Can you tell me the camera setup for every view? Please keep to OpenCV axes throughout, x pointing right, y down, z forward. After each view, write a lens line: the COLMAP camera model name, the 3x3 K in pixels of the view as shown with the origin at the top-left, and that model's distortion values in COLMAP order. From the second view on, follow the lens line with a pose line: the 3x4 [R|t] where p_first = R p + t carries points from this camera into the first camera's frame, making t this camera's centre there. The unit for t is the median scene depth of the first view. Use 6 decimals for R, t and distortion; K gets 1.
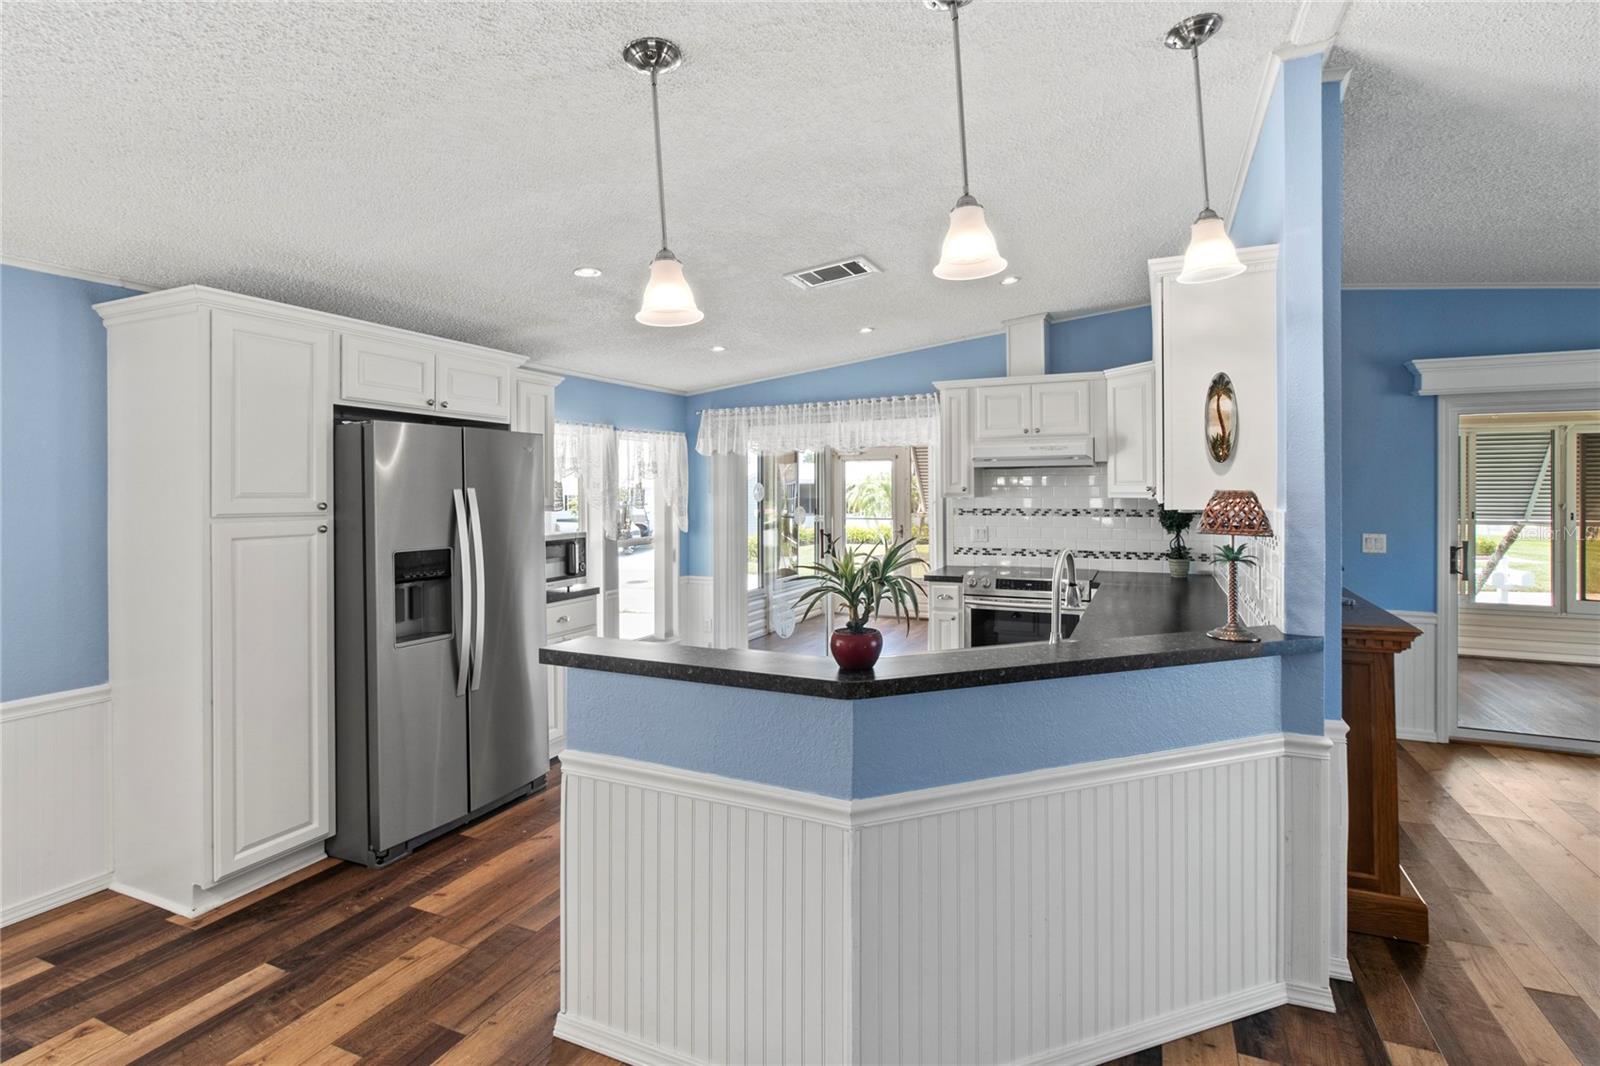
lens RADIAL K [[773.1, 0, 827.5], [0, 773.1, 493.8], [0, 0, 1]] dist [0.001681, -0.000855]
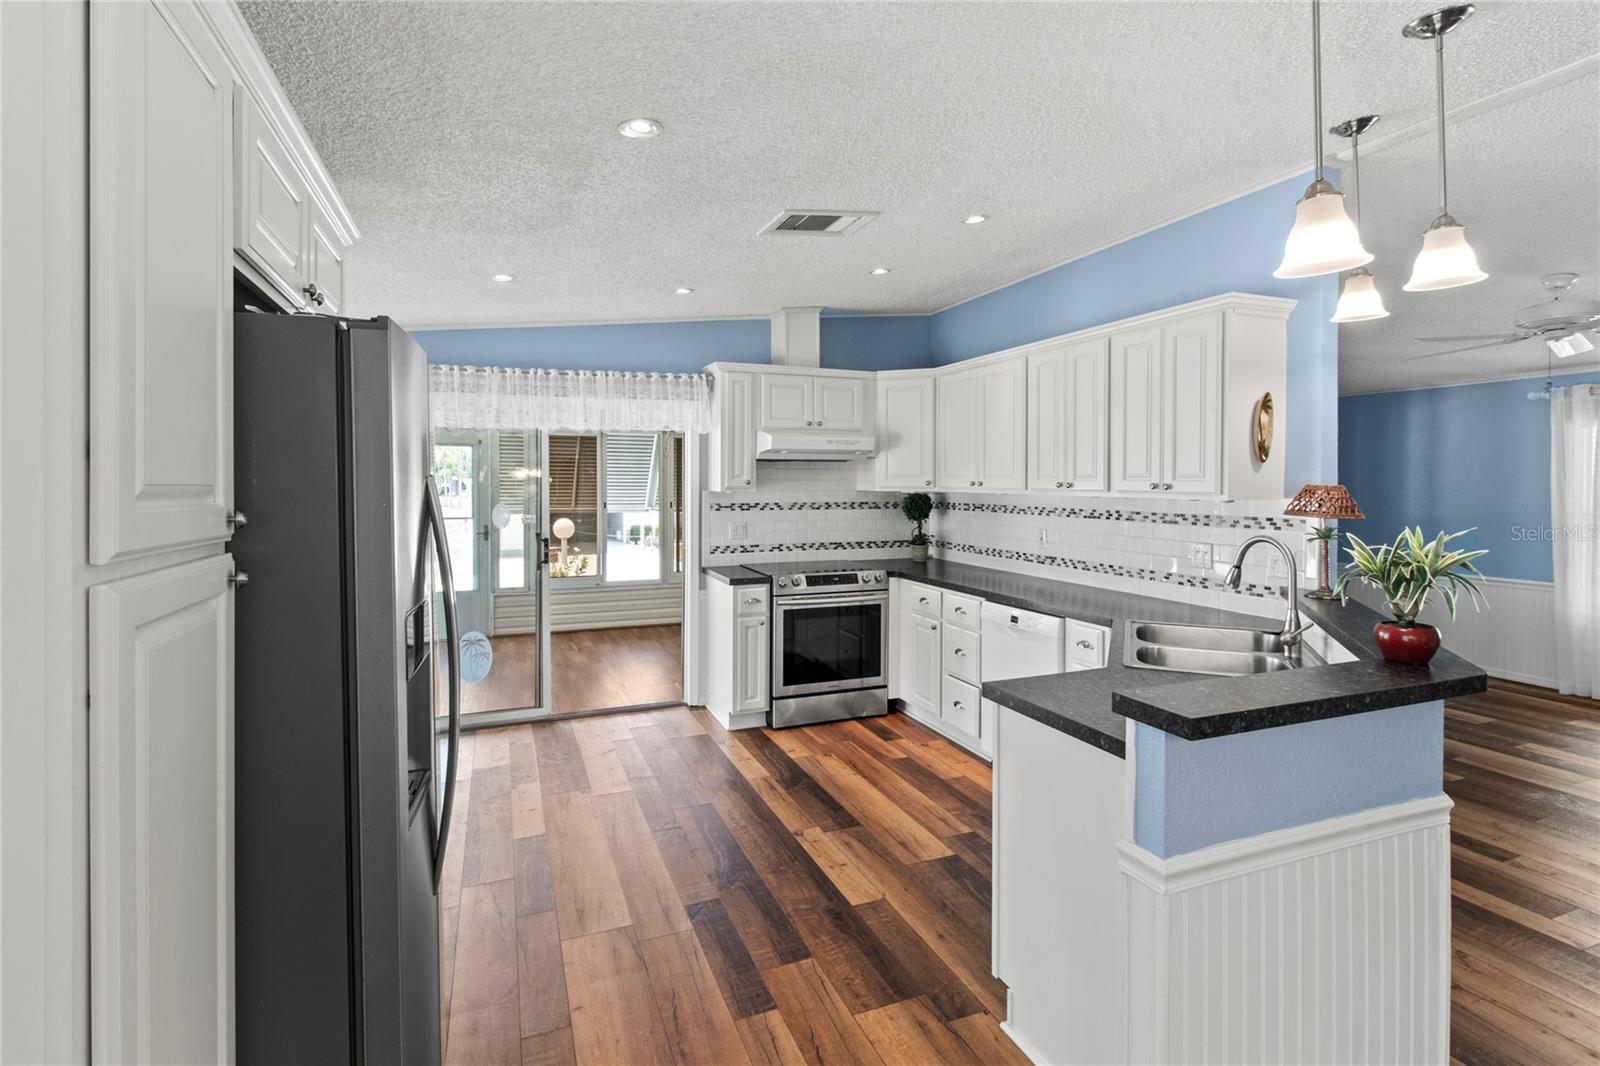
lens RADIAL K [[773.1, 0, 799.8], [0, 773.1, 486.7], [0, 0, 1]] dist [0.001681, -0.000855]
pose [[0.693003, 0.001808, 0.720933, -0.709280], [-0.001519, 0.999998, -0.001048, 0.000125], [-0.720933, -0.000368, 0.693004, 0.504630]]
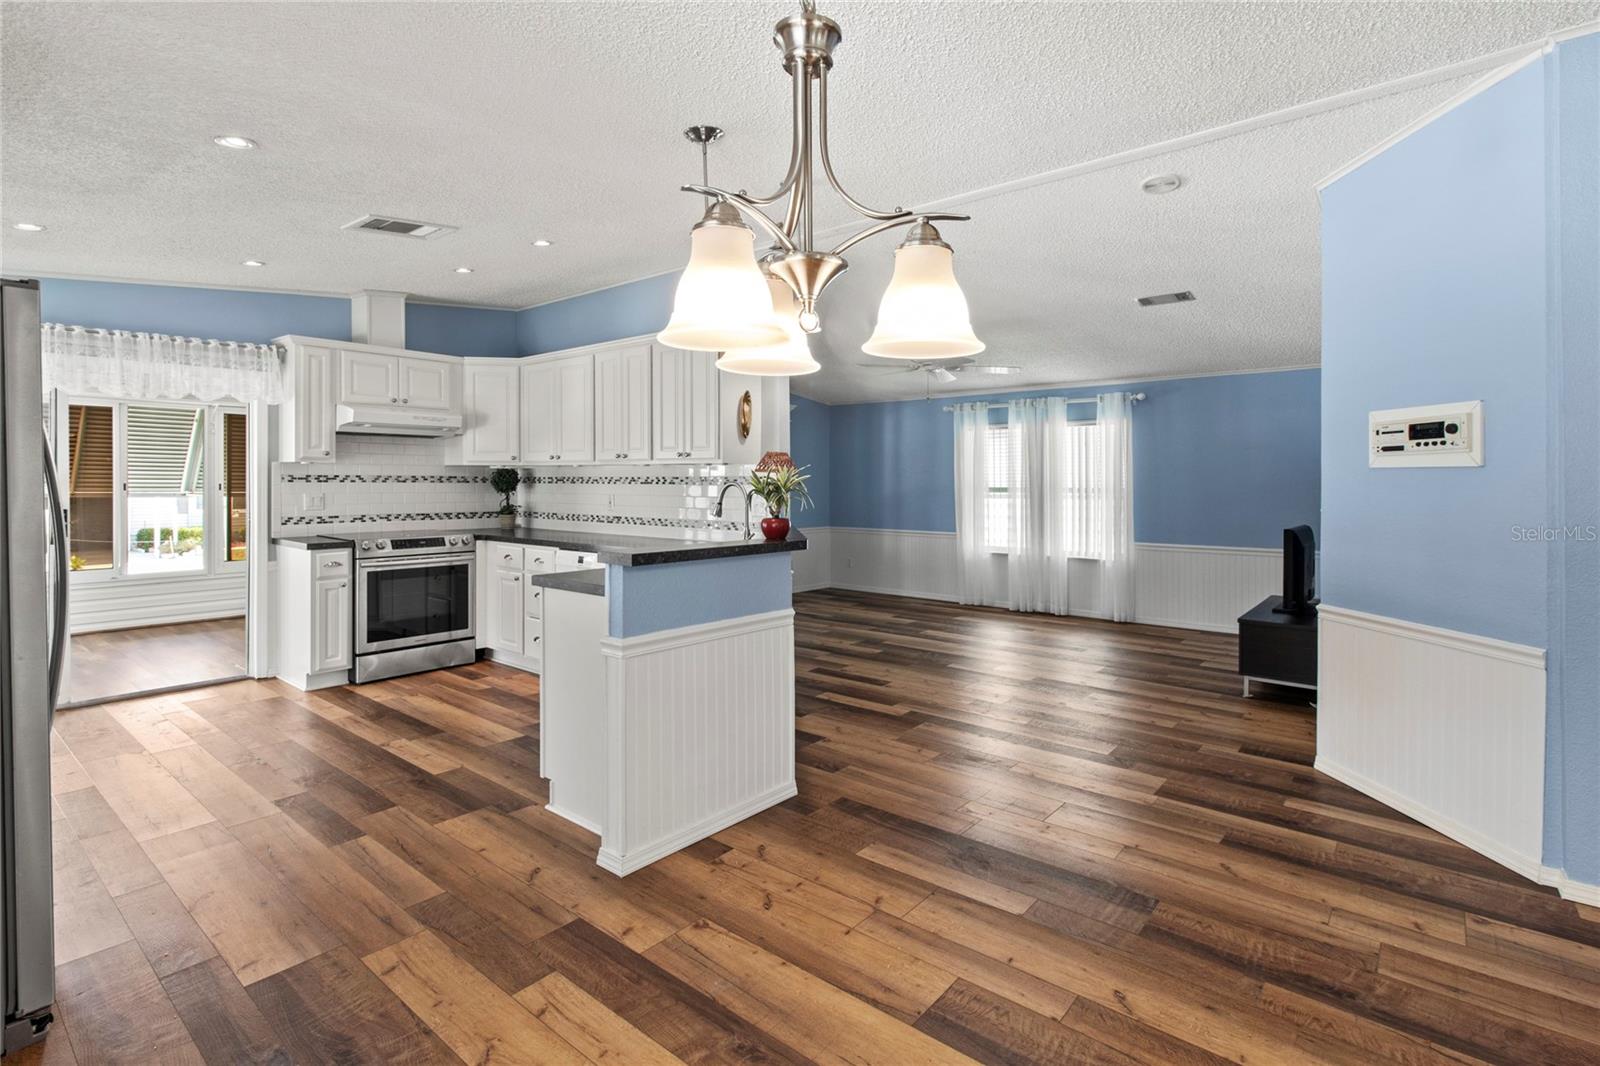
lens RADIAL K [[773.1, 0, 832.4], [0, 773.1, 487.1], [0, 0, 1]] dist [0.001681, -0.000855]
pose [[0.237194, -0.000067, 0.971462, -0.967457], [0.002782, 0.999996, -0.000610, 0.060809], [-0.971458, 0.002847, 0.237193, 0.259253]]
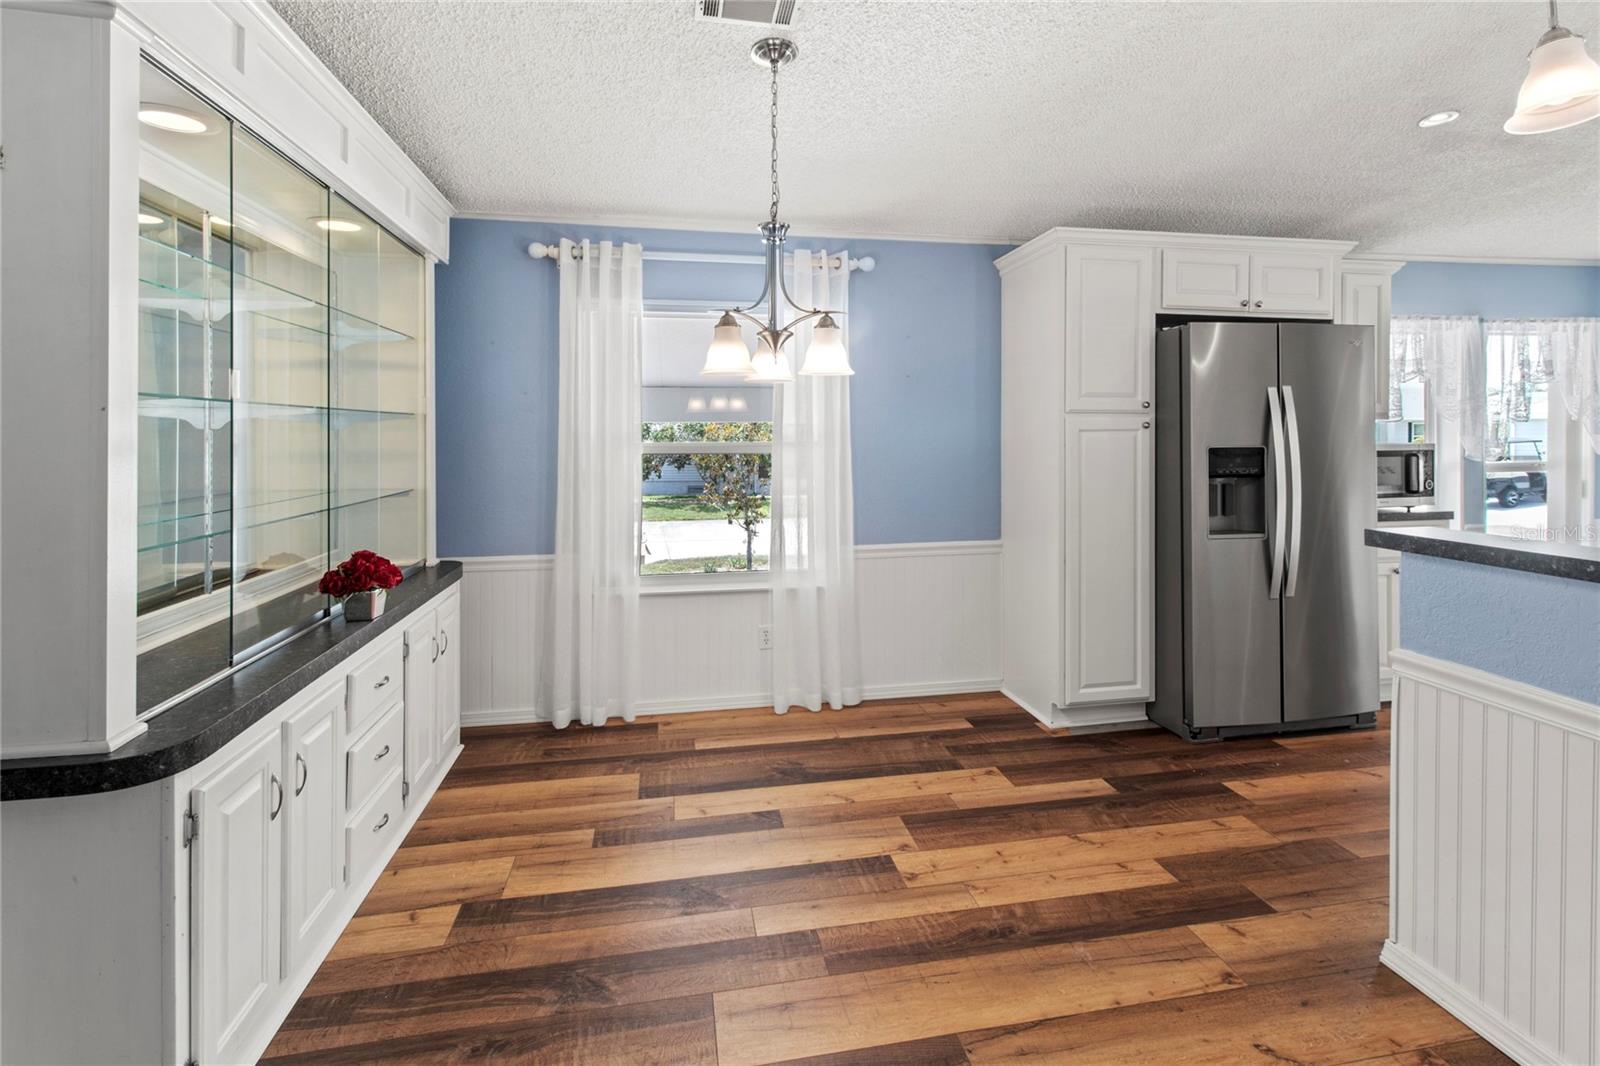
lens RADIAL K [[787.8, 0, 800.0], [0, 787.8, 451.0], [0, 0, 1]] dist [0.004486, -0.000843]
pose [[0.553605, 0.012090, -0.832692, 0.023523], [0.001007, 0.999884, 0.015186, 0.058462], [0.832779, -0.009245, 0.553529, -0.051807]]
